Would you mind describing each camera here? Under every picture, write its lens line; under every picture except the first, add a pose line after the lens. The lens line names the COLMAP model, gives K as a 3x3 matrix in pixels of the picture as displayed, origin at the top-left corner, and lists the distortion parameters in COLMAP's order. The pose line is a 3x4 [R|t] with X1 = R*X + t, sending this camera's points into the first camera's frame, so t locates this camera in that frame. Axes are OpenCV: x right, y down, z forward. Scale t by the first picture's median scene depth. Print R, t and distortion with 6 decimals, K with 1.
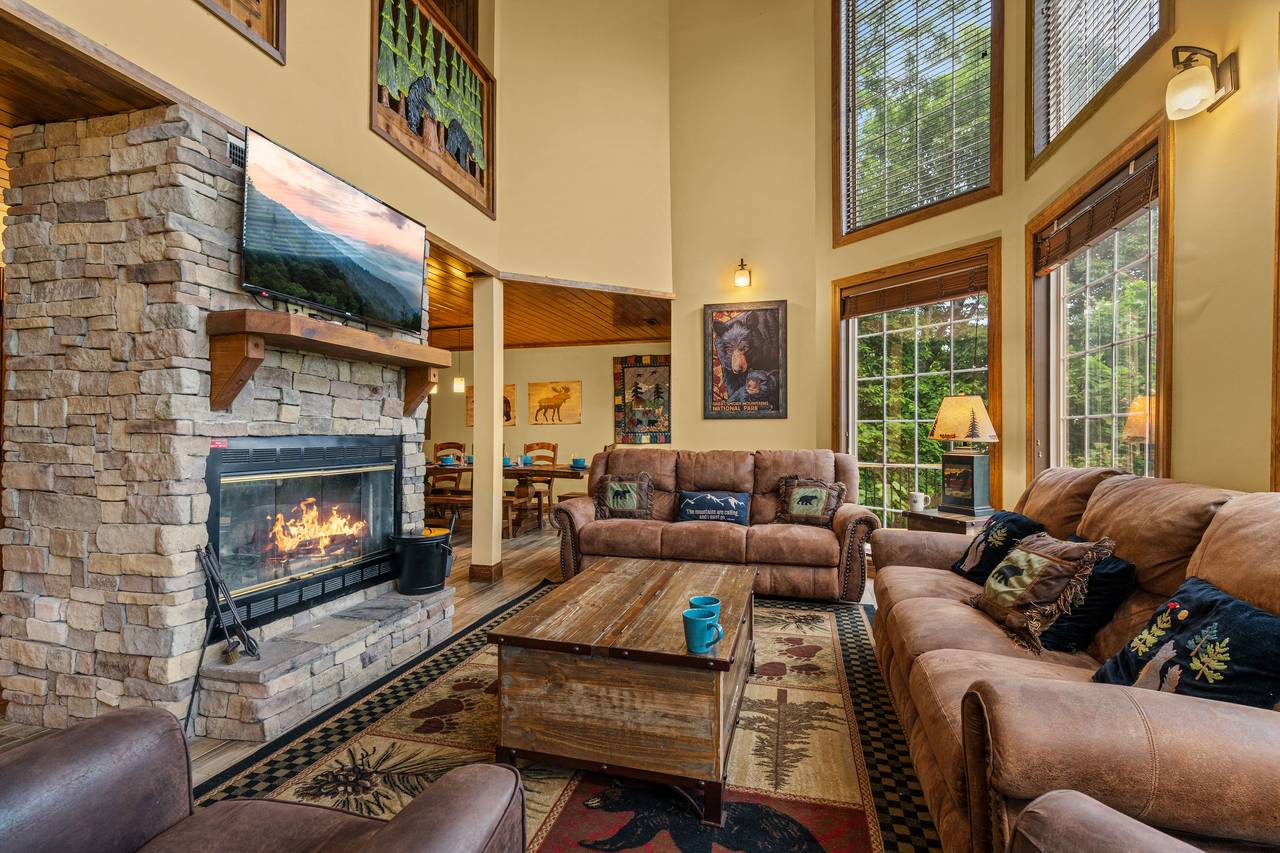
lens RADIAL K [[581.1, 0, 648.5], [0, 581.1, 427.1], [0, 0, 1]] dist [-0.005660, 0.001683]
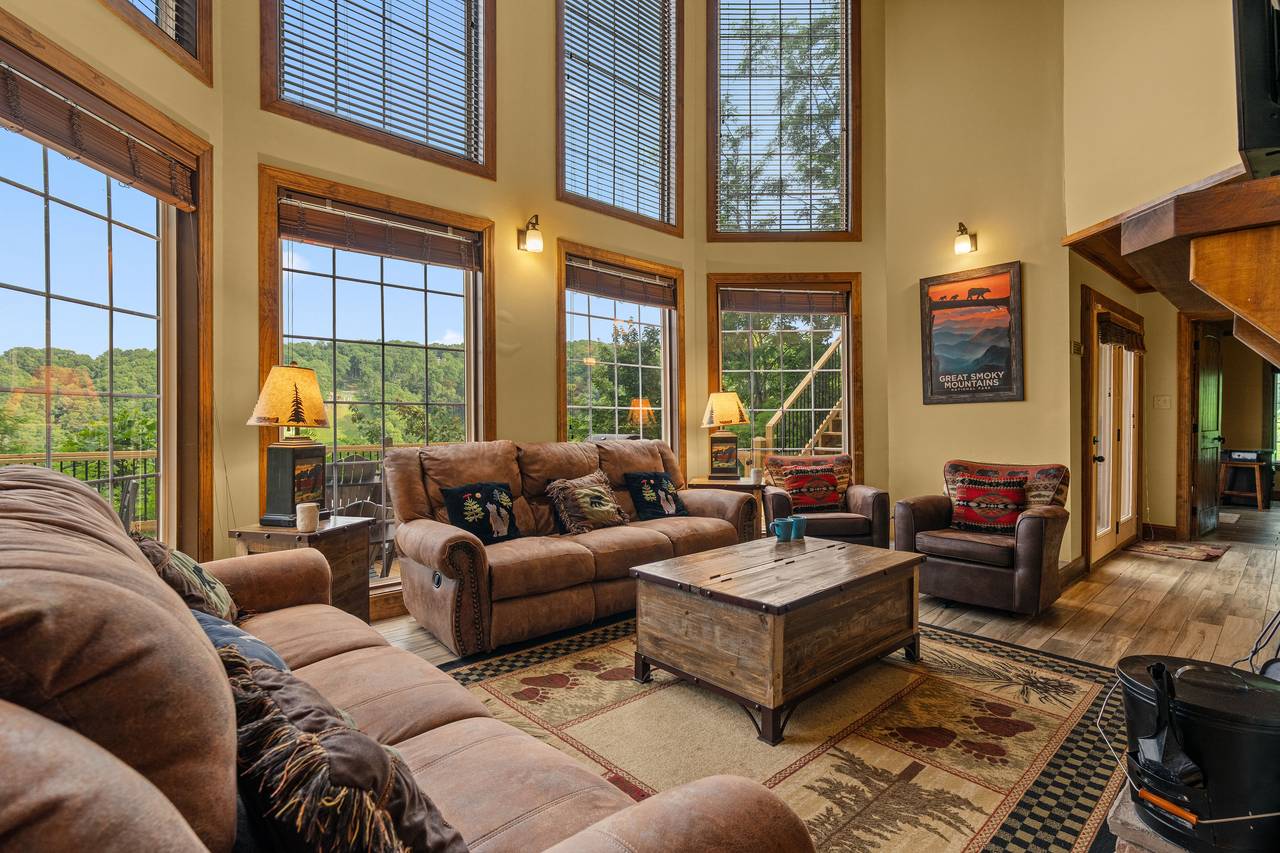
lens RADIAL K [[612.7, 0, 634.8], [0, 612.7, 420.5], [0, 0, 1]] dist [-0.008741, 0.003269]
pose [[-0.831885, -0.006417, 0.554911, -0.332051], [-0.009693, 0.999949, -0.002967, 0.013876], [-0.554864, -0.007847, -0.831904, 1.725459]]
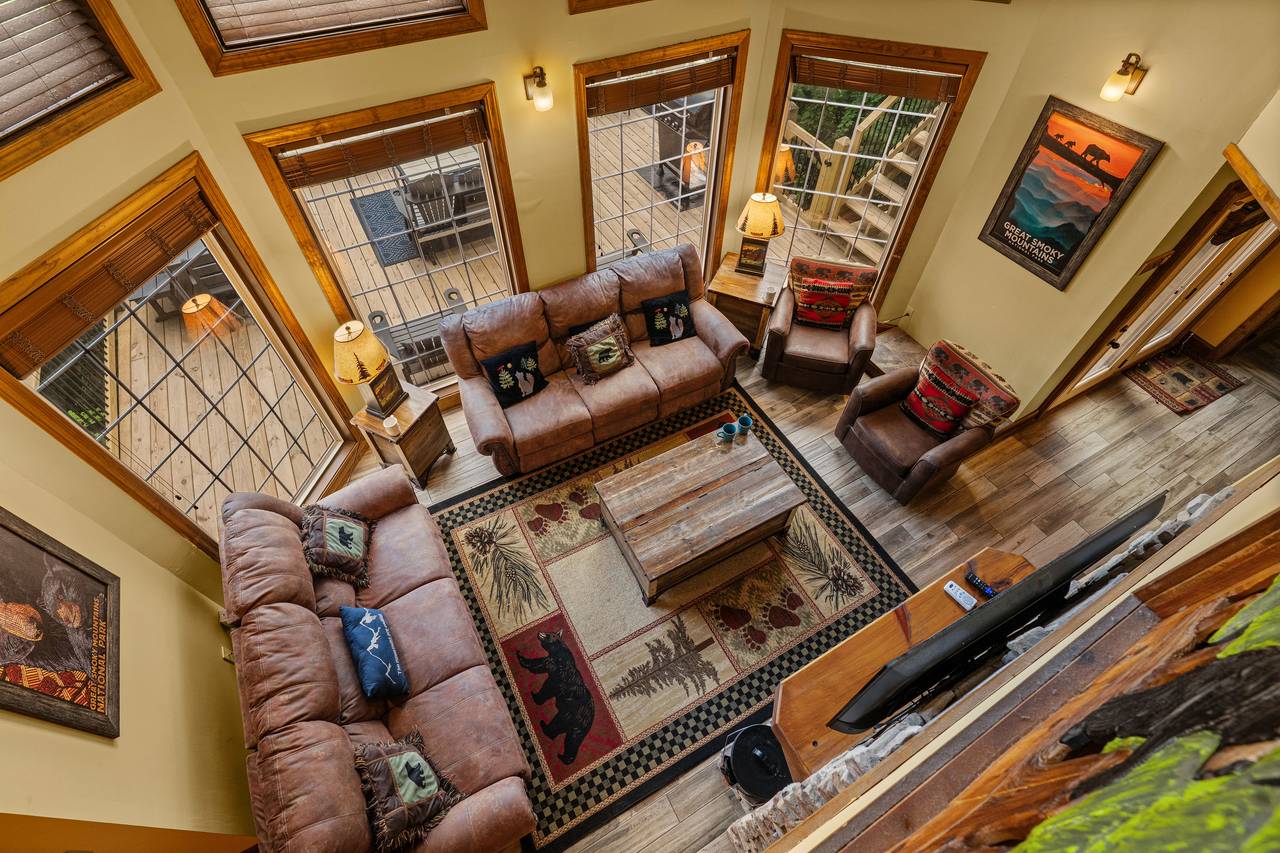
lens RADIAL K [[581.1, 0, 637.2], [0, 581.1, 410.8], [0, 0, 1]] dist [-0.005660, 0.001683]
pose [[-0.679023, -0.576636, 0.454333, -0.396535], [-0.024166, 0.636106, 0.771224, -0.908591], [-0.733719, 0.512699, -0.445865, 1.402860]]
